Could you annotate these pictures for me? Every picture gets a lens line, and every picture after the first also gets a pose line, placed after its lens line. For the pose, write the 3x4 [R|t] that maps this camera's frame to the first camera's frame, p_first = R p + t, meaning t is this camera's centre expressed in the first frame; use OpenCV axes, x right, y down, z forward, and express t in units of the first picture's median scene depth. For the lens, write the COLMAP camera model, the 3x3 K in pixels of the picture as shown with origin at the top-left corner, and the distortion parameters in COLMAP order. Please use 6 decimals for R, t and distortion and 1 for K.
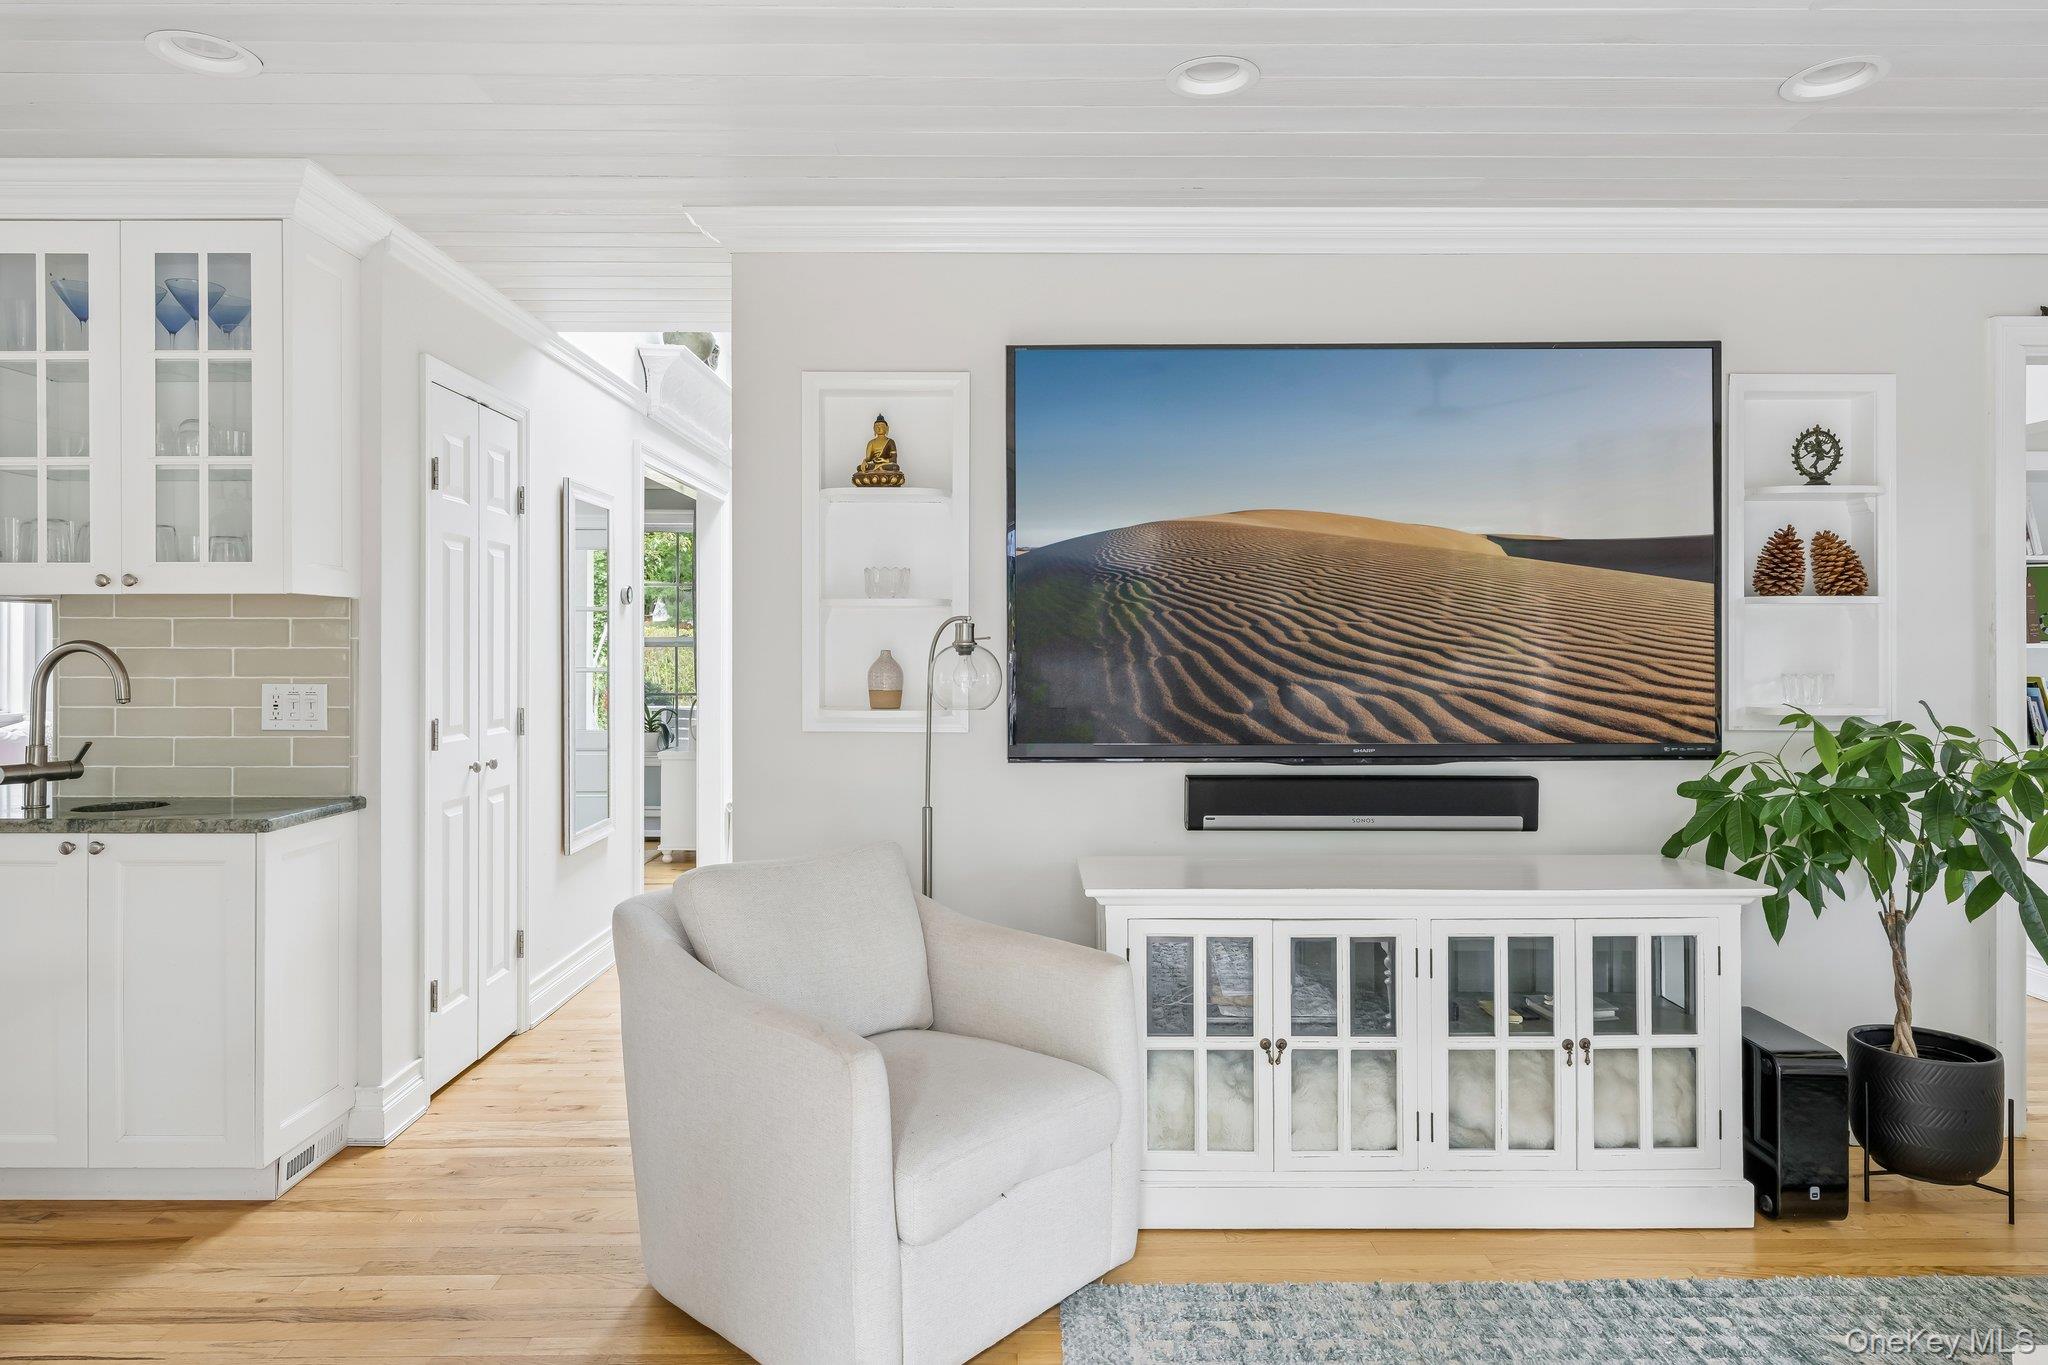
lens RADIAL K [[1179.3, 0, 1007.5], [0, 1179.3, 625.7], [0, 0, 1]] dist [-0.011132, -0.000442]
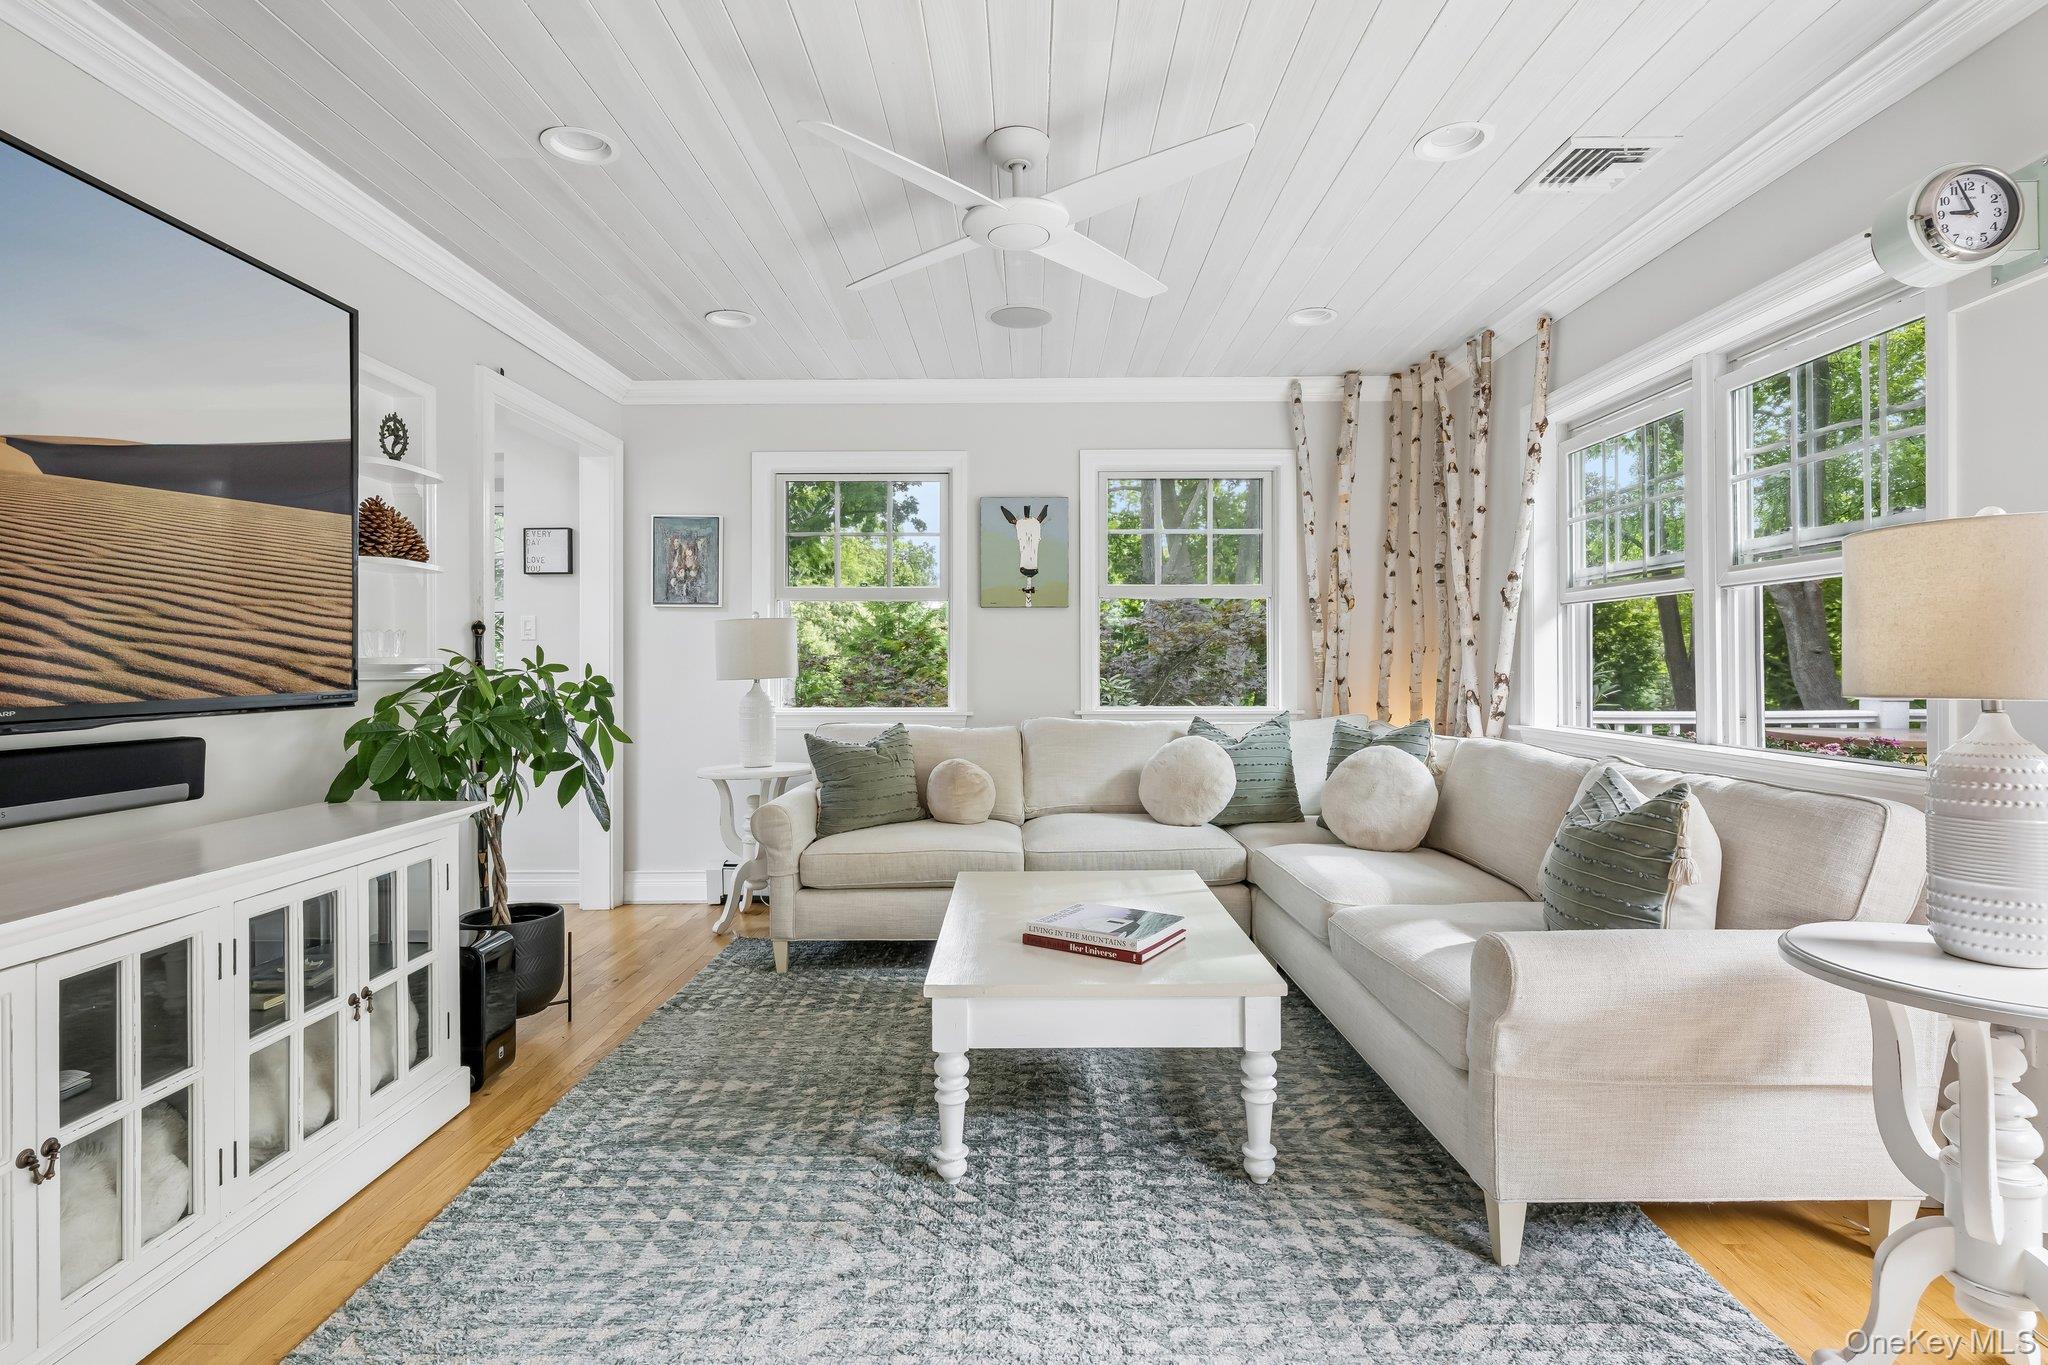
lens RADIAL K [[992.0, 0, 1026.4], [0, 992.0, 652.1], [0, 0, 1]] dist [-0.002164, 0.000392]
pose [[-0.003769, 0.014492, 0.999888, -0.279399], [-0.011938, 0.999823, -0.014536, 0.070337], [-0.999922, -0.011991, -0.003595, 0.397411]]
